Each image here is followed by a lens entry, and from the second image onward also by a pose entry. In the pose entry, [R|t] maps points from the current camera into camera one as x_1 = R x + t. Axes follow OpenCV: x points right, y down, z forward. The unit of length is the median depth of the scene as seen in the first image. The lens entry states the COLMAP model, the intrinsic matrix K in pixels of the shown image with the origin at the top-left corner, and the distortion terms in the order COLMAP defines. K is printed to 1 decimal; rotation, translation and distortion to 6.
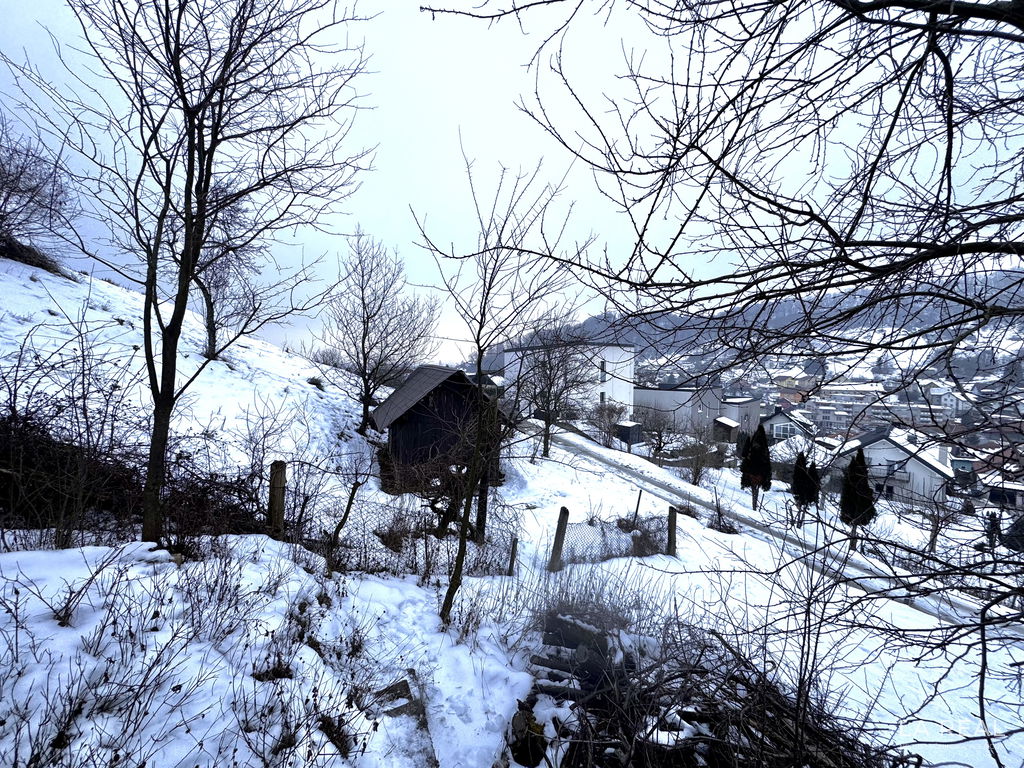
lens RADIAL K [[404.8, 0, 510.8], [0, 404.8, 380.5], [0, 0, 1]] dist [-0.001480, -0.000016]
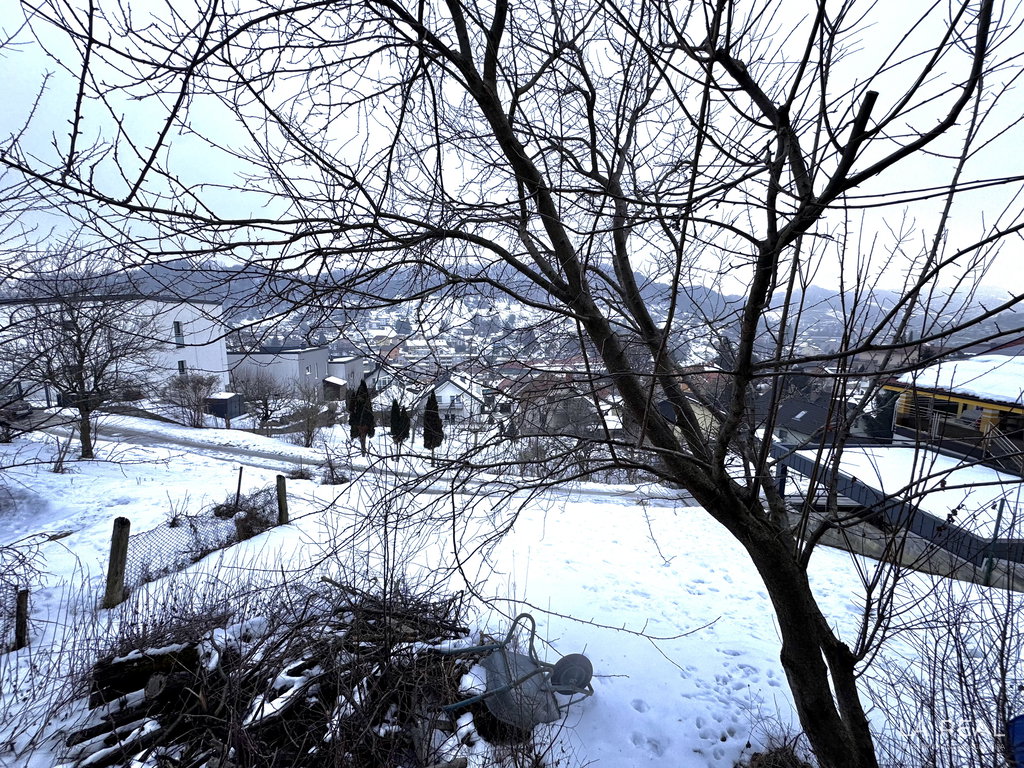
lens RADIAL K [[404.8, 0, 510.8], [0, 404.8, 380.5], [0, 0, 1]] dist [-0.001480, -0.000016]
pose [[0.619672, -0.107843, 0.777416, 0.010865], [0.033791, 0.993262, 0.110851, 0.002172], [-0.784133, -0.042422, 0.619141, -0.003442]]
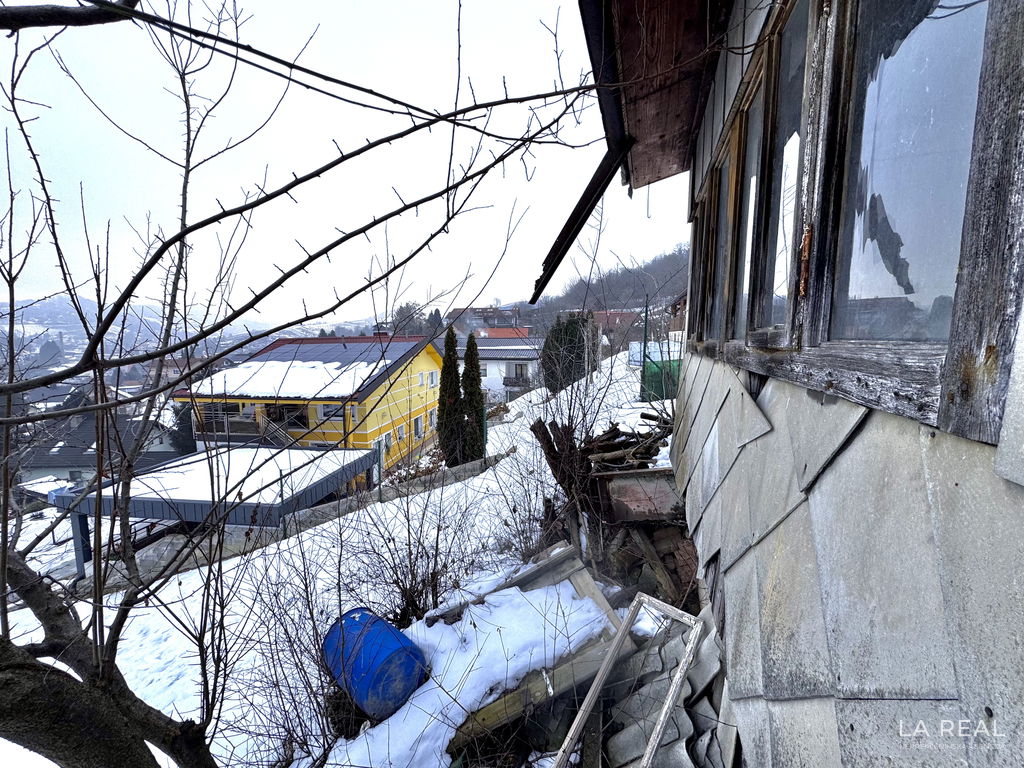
lens RADIAL K [[404.8, 0, 510.8], [0, 404.8, 380.5], [0, 0, 1]] dist [-0.001480, -0.000016]
pose [[-0.700383, -0.070029, 0.710324, 0.211834], [0.045054, 0.988854, 0.141911, 0.015008], [-0.712344, 0.131395, -0.689421, -0.045738]]
